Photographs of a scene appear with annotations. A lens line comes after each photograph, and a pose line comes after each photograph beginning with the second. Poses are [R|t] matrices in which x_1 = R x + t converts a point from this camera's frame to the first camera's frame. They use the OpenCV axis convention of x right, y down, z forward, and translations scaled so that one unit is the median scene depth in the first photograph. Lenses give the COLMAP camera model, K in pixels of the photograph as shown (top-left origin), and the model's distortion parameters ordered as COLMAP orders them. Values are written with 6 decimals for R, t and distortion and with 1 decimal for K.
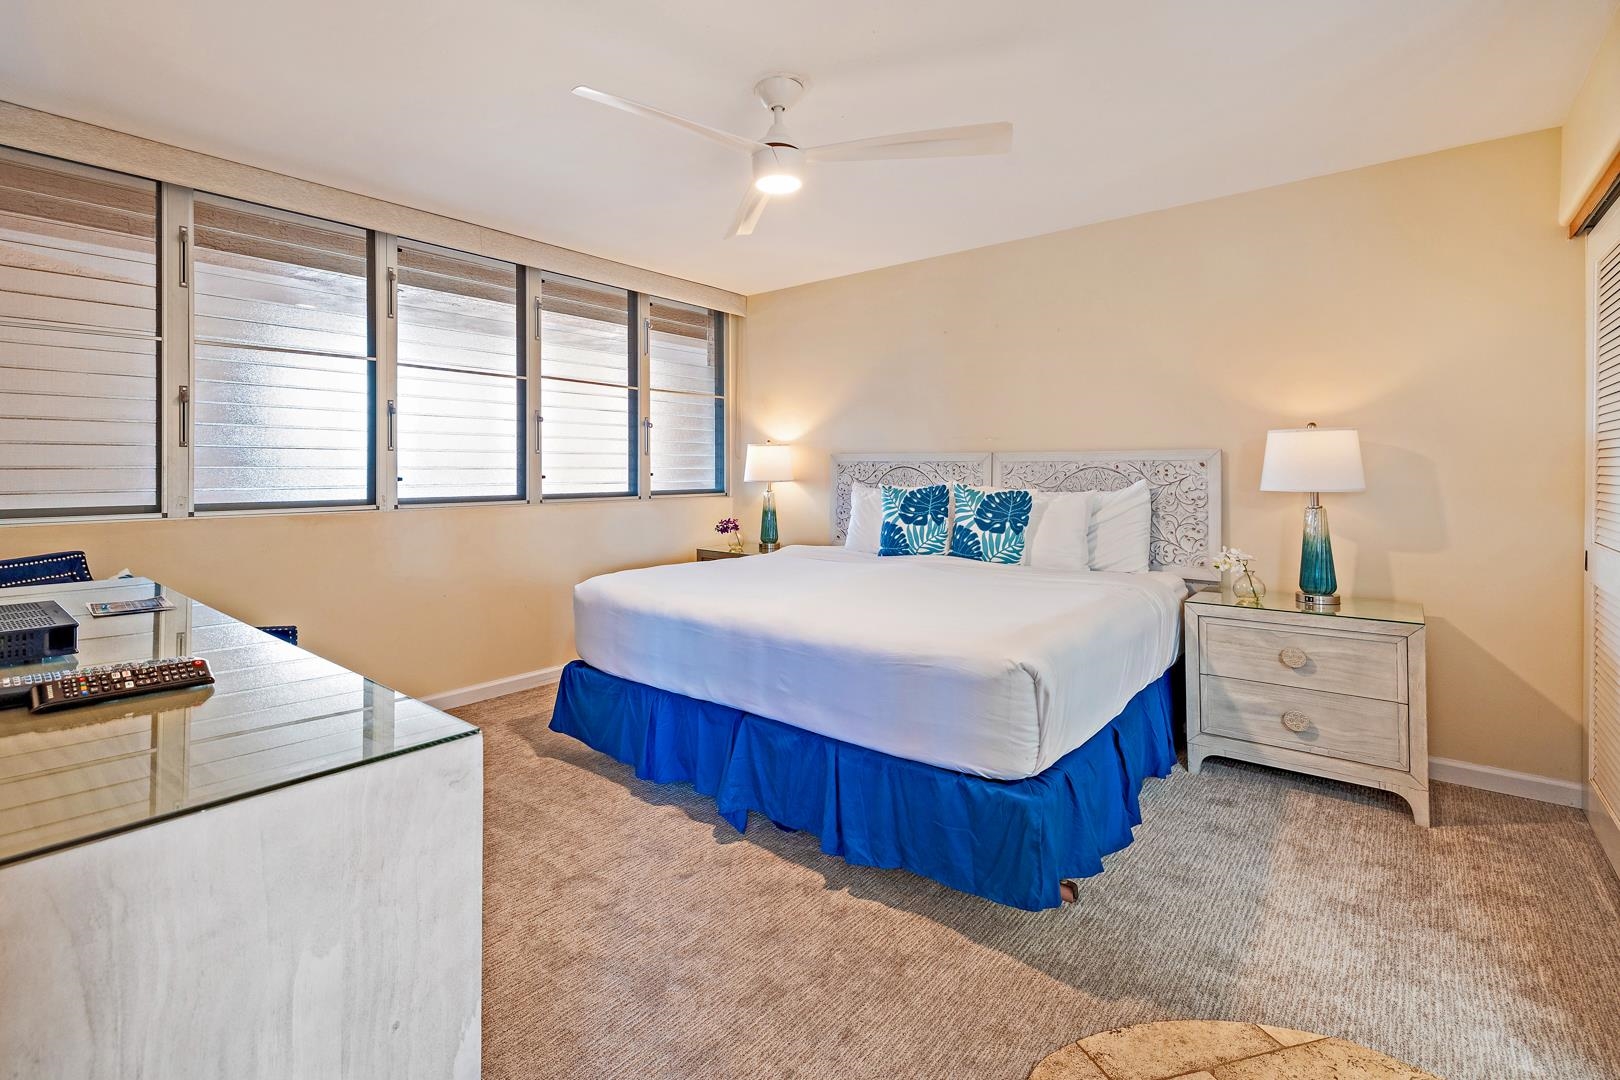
lens RADIAL K [[734.7, 0, 746.0], [0, 734.7, 479.4], [0, 0, 1]] dist [-0.000192, -0.002490]
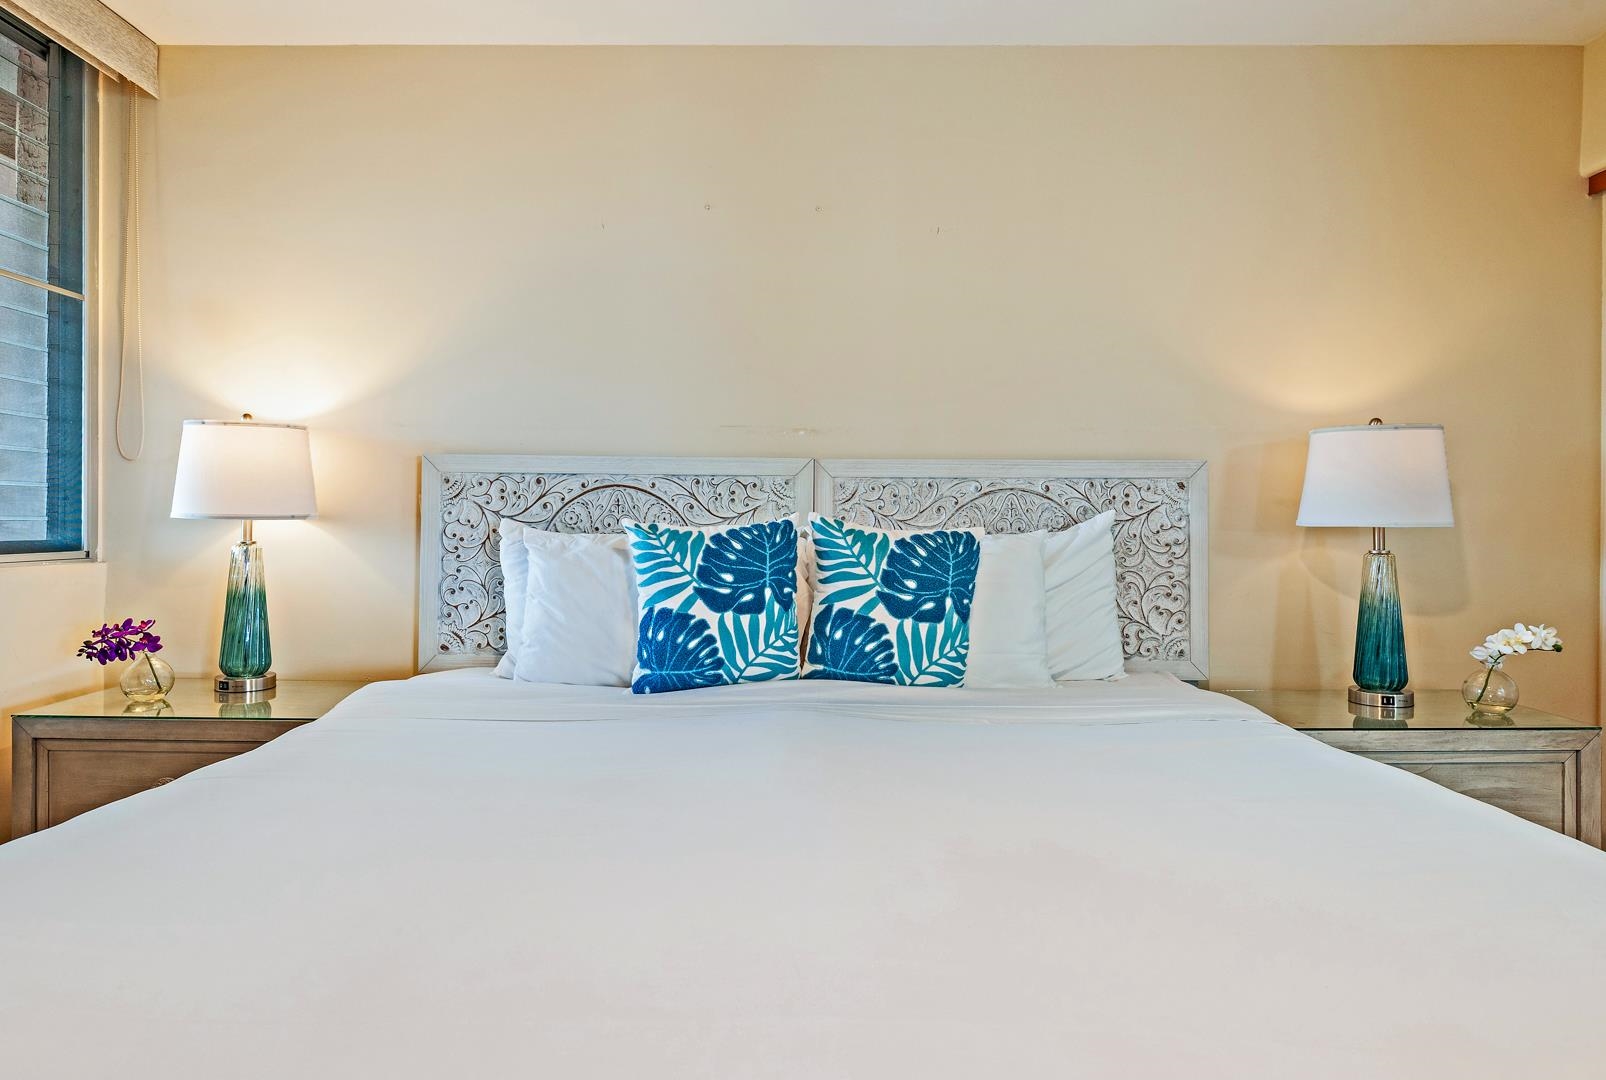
lens RADIAL K [[1033.0, 0, 854.2], [0, 1033.0, 526.9], [0, 0, 1]] dist [0.001518, 0.002901]
pose [[0.754256, -0.001429, 0.656579, -0.118496], [0.003693, 0.999991, -0.002066, 0.013272], [-0.656570, 0.003983, 0.754254, 0.514440]]
